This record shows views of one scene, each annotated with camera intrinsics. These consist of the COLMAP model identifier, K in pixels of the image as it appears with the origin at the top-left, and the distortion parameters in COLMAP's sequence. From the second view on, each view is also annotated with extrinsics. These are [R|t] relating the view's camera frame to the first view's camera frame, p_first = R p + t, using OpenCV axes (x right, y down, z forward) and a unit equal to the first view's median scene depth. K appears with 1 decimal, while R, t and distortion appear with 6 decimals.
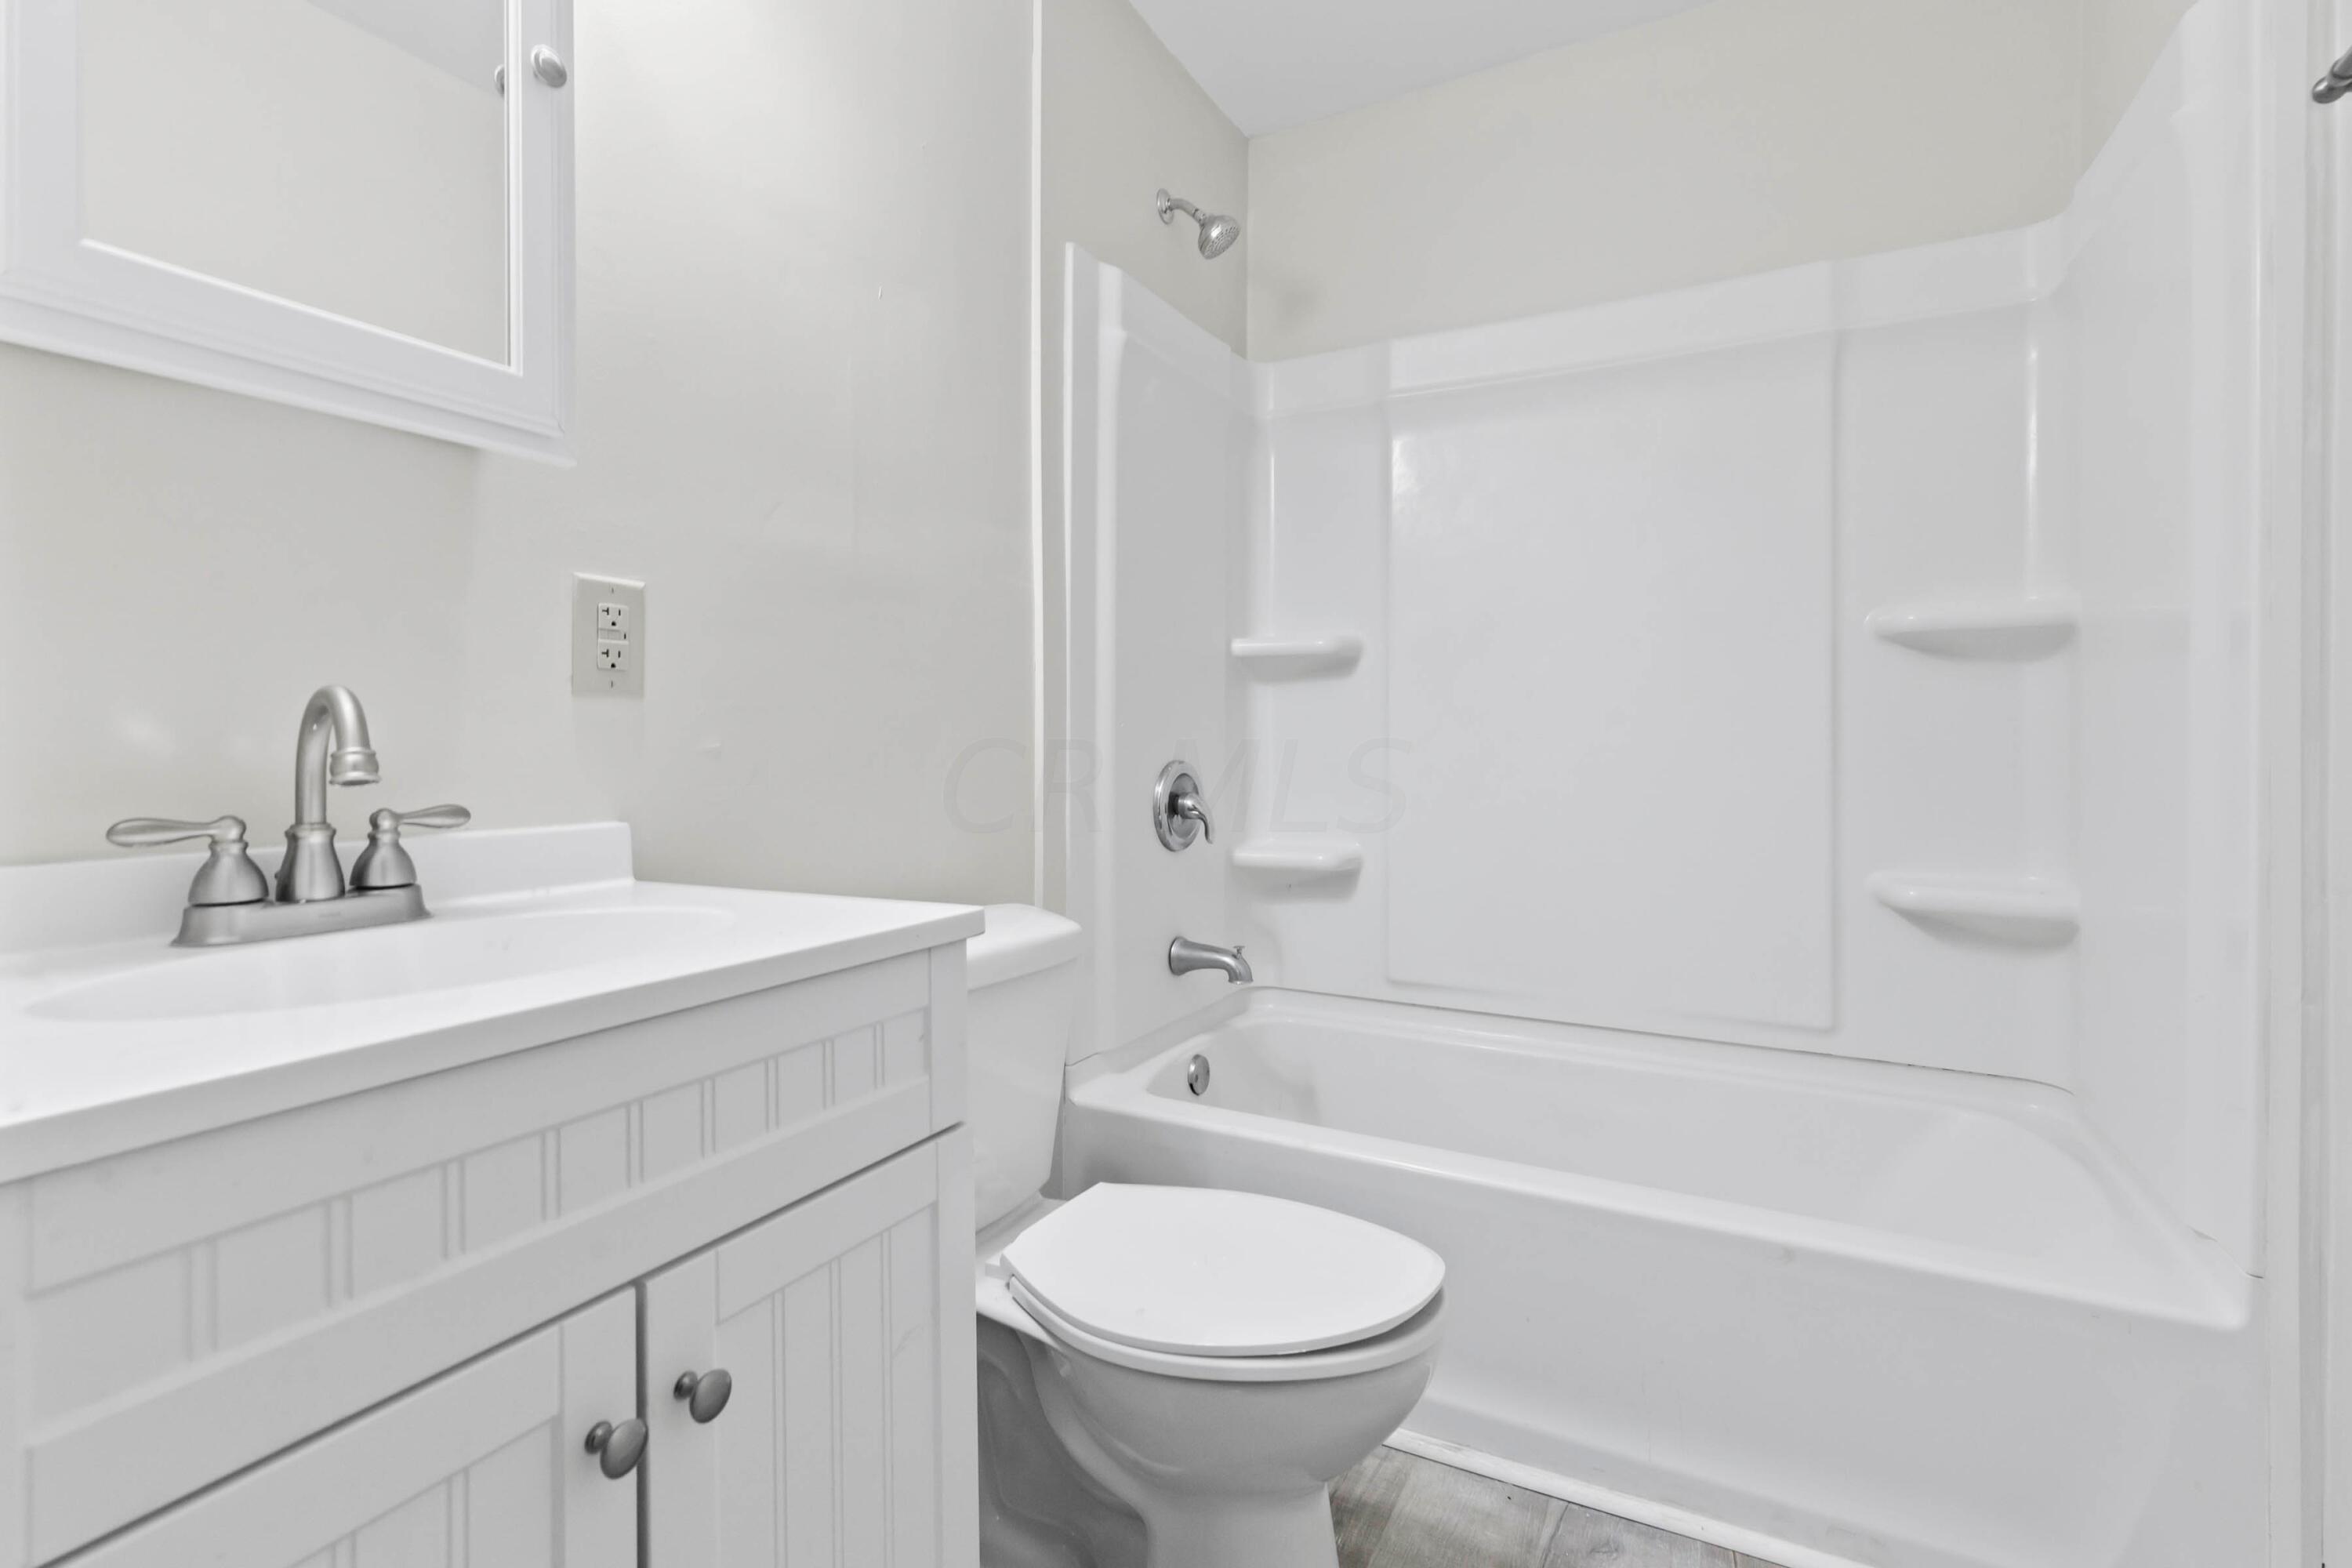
lens RADIAL K [[1055.3, 0, 1182.6], [0, 1055.3, 753.1], [0, 0, 1]] dist [0.001260, 0.000225]
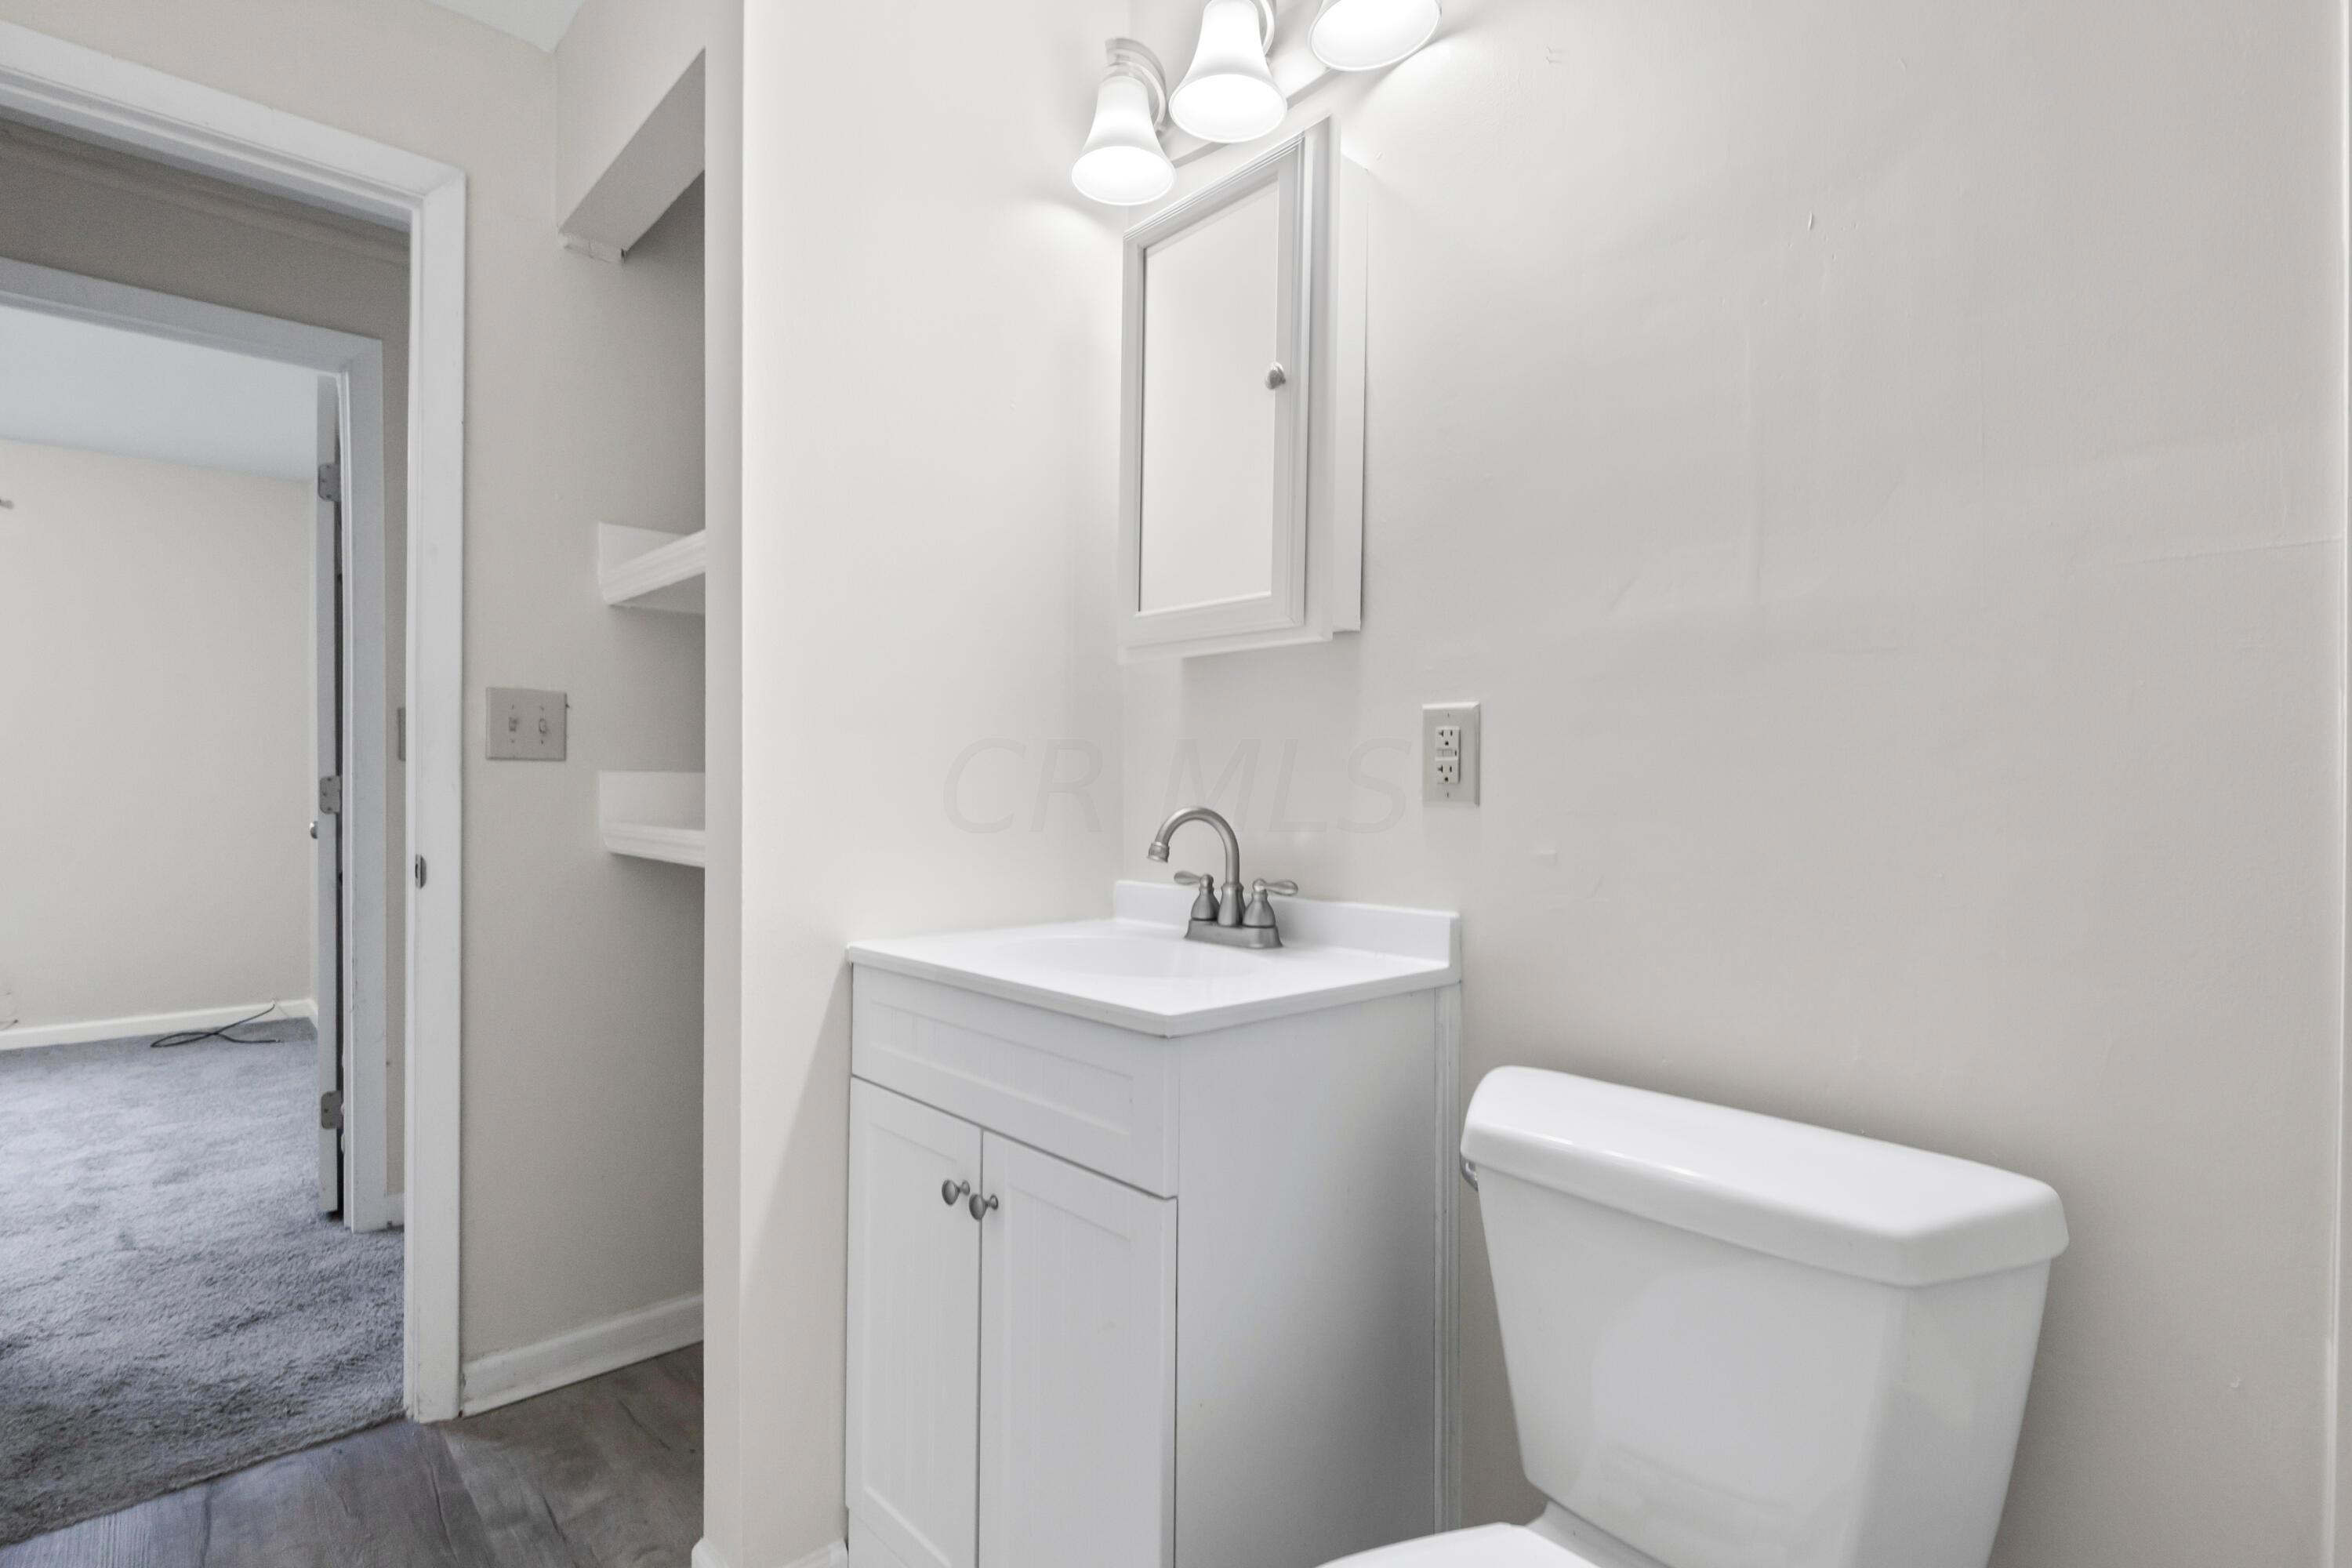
lens RADIAL K [[1078.1, 0, 1162.0], [0, 1078.1, 805.2], [0, 0, 1]] dist [0.002054, -0.000123]
pose [[-0.309700, 0.018025, -0.950663, 0.711692], [-0.013441, 0.999637, 0.023333, -0.079150], [0.950739, 0.020004, -0.309346, 1.092870]]
